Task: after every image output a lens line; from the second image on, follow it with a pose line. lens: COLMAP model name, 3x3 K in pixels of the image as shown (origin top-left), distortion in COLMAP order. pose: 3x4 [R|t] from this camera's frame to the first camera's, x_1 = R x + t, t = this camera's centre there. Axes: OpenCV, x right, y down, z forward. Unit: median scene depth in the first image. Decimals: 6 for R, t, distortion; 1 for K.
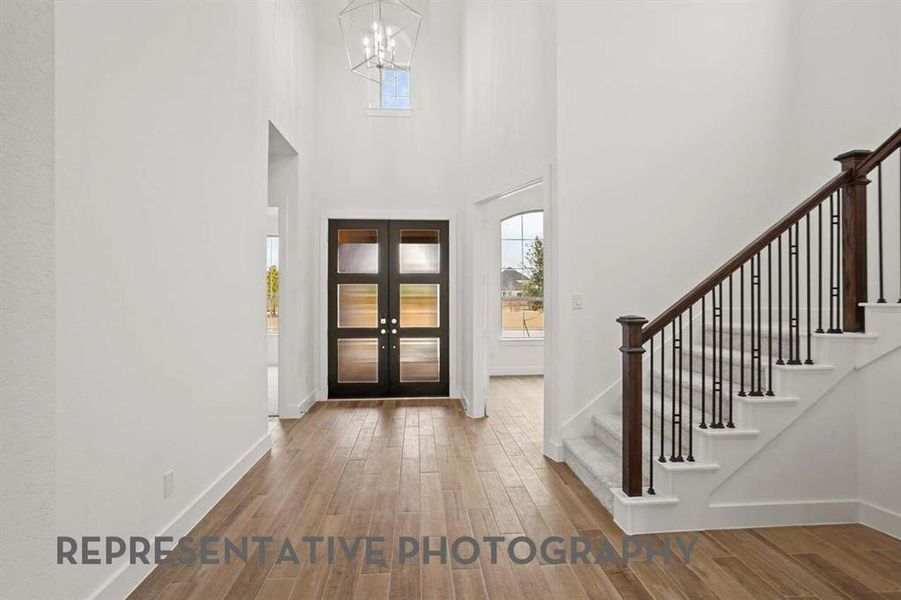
lens RADIAL K [[411.7, 0, 450.5], [0, 411.7, 300.0], [0, 0, 1]] dist [-0.011115, -0.000008]
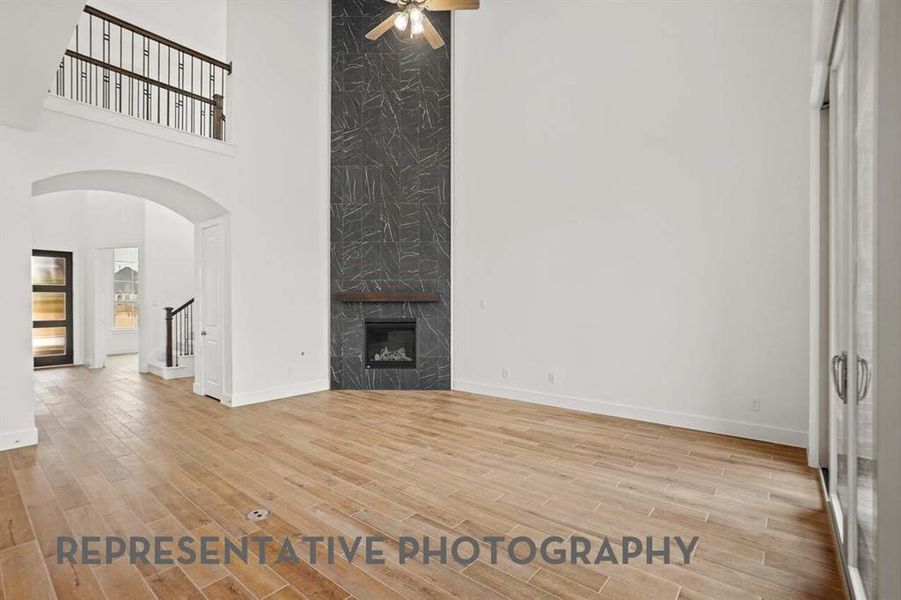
lens RADIAL K [[411.7, 0, 450.5], [0, 411.7, 300.0], [0, 0, 1]] dist [-0.011115, -0.000008]
pose [[0.689788, 0.000919, 0.724010, -0.157709], [0.005829, 0.999960, -0.006823, 0.009805], [-0.723988, 0.008926, 0.689755, -1.300933]]
